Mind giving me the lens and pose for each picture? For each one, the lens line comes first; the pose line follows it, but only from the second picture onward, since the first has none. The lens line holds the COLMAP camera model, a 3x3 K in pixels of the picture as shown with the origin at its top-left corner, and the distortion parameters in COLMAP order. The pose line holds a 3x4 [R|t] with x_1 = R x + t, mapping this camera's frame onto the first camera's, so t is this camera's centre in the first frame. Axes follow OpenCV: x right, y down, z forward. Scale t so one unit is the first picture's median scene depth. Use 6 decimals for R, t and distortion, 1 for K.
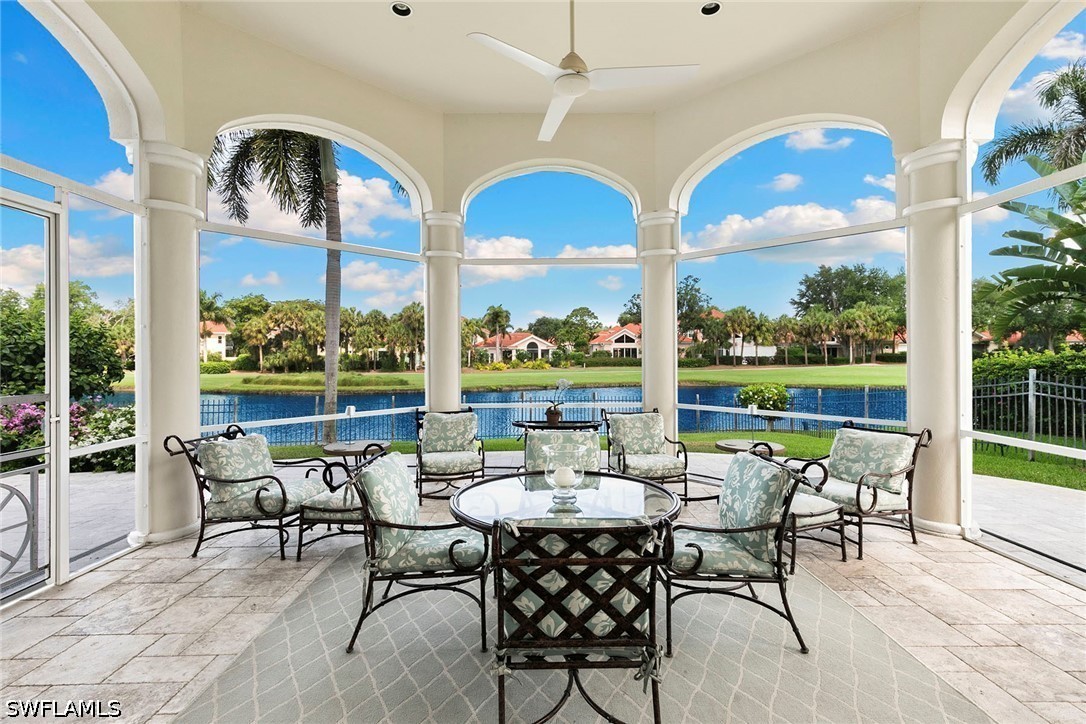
lens RADIAL K [[486.8, 0, 541.8], [0, 486.8, 352.5], [0, 0, 1]] dist [0.009300, -0.001493]
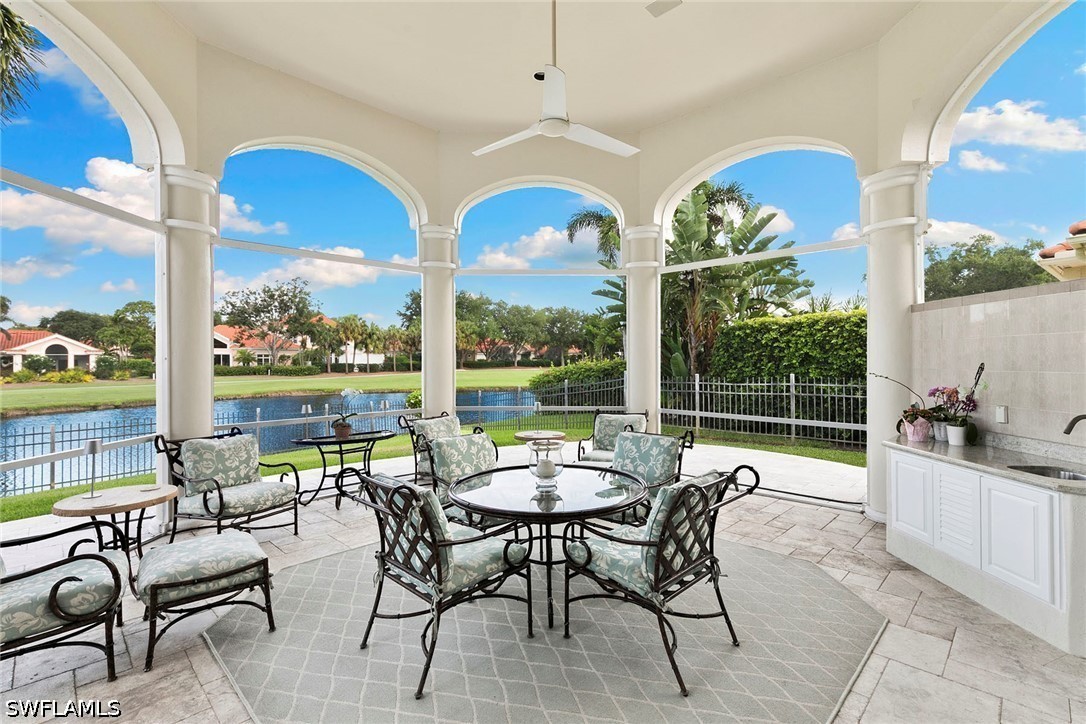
lens RADIAL K [[486.8, 0, 544.2], [0, 486.8, 363.4], [0, 0, 1]] dist [0.009300, -0.001493]
pose [[0.716938, -0.002853, 0.697132, -0.307855], [-0.002211, 0.999977, 0.006365, 0.001112], [-0.697134, -0.006105, 0.716915, 0.077229]]
